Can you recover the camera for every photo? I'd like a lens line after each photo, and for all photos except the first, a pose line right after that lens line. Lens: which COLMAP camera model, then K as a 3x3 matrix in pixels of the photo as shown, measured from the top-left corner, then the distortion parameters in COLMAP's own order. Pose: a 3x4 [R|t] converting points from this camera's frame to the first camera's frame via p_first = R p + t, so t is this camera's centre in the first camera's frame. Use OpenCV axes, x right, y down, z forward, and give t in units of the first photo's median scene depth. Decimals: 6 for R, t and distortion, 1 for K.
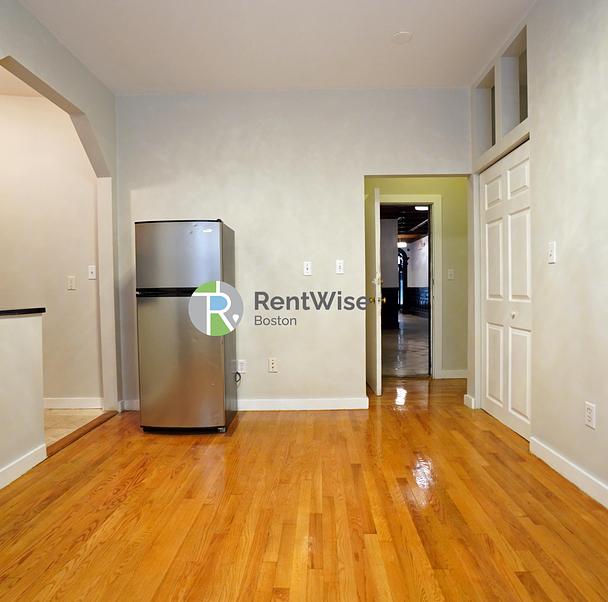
lens RADIAL K [[419.0, 0, 299.8], [0, 419.0, 300.9], [0, 0, 1]] dist [-0.067718, 0.032332]
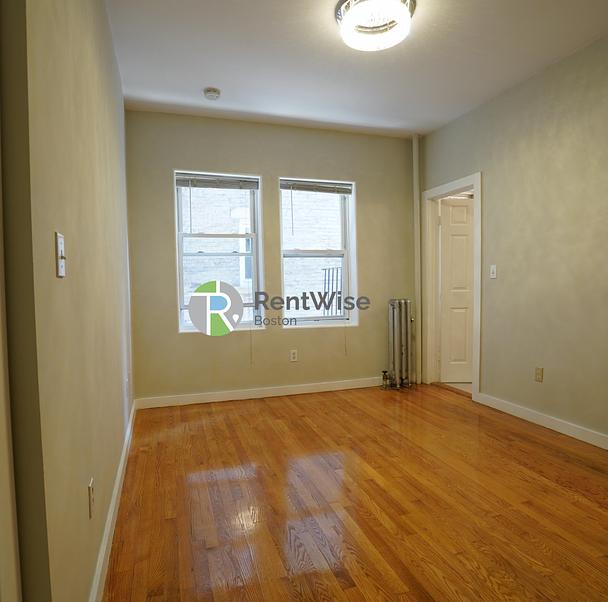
lens RADIAL K [[419.0, 0, 299.8], [0, 419.0, 300.9], [0, 0, 1]] dist [-0.067718, 0.032332]
pose [[-0.939664, 0.039483, -0.339813, 0.423745], [0.016739, 0.997434, 0.069605, -0.071372], [0.341690, 0.059717, -0.937914, 1.256749]]
